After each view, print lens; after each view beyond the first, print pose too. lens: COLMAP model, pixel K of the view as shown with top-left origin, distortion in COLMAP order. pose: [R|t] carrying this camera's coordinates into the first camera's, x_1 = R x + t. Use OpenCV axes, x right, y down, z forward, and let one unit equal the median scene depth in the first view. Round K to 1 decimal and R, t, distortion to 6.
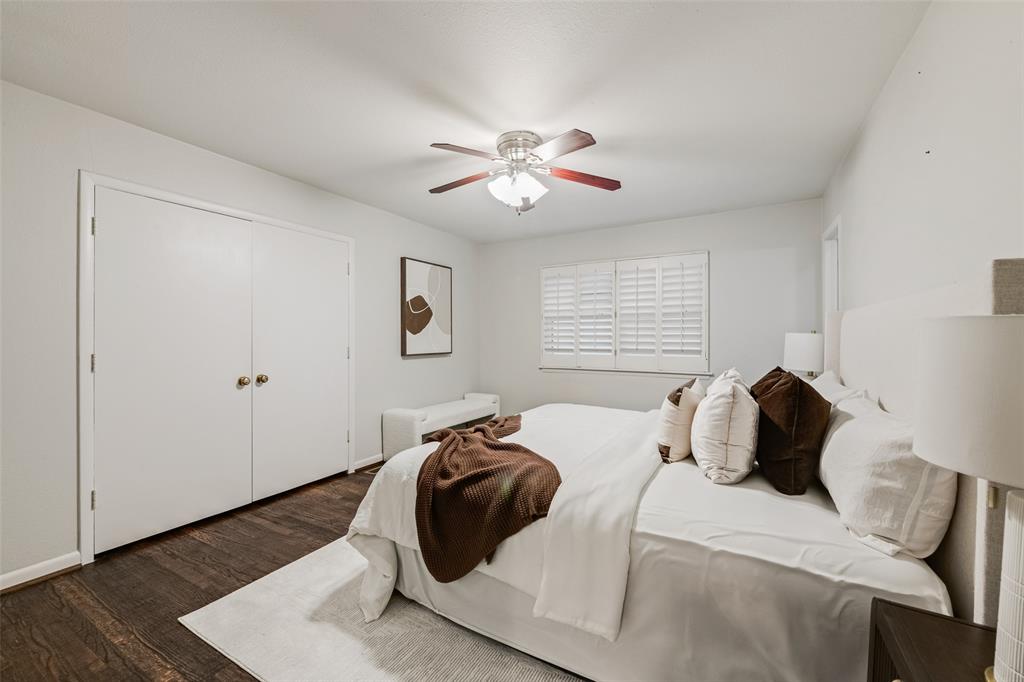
lens RADIAL K [[406.5, 0, 514.8], [0, 406.5, 337.6], [0, 0, 1]] dist [0.000834, -0.000039]
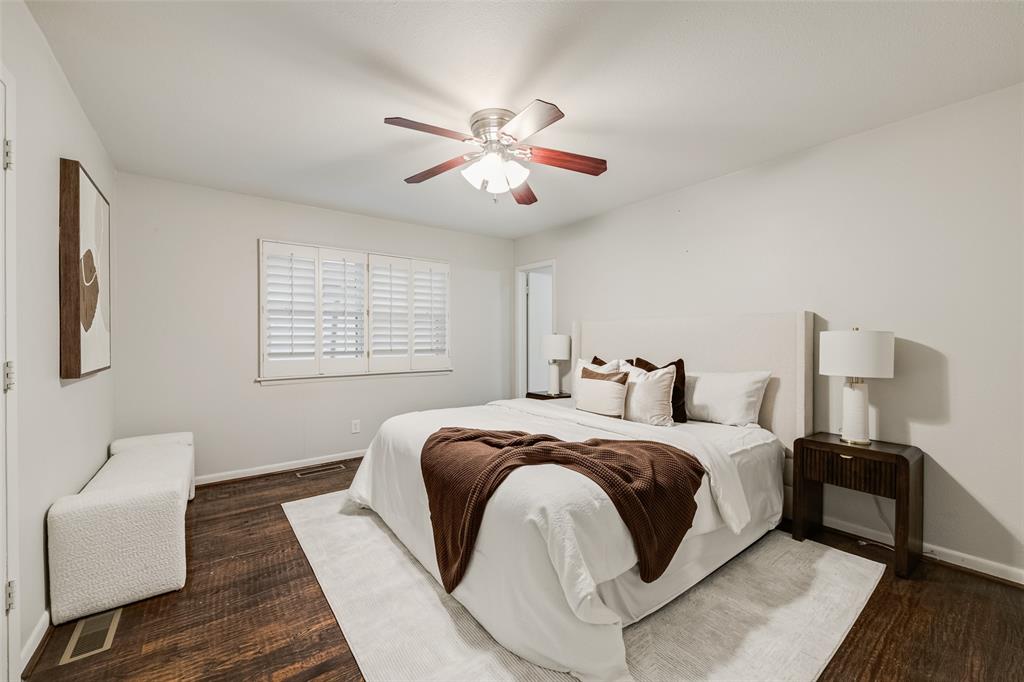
lens RADIAL K [[406.5, 0, 514.8], [0, 406.5, 337.6], [0, 0, 1]] dist [0.000834, -0.000039]
pose [[0.402009, -0.000605, 0.915636, -0.463369], [0.002922, 0.999996, -0.000622, 0.001084], [-0.915631, 0.002926, 0.402009, 0.342199]]
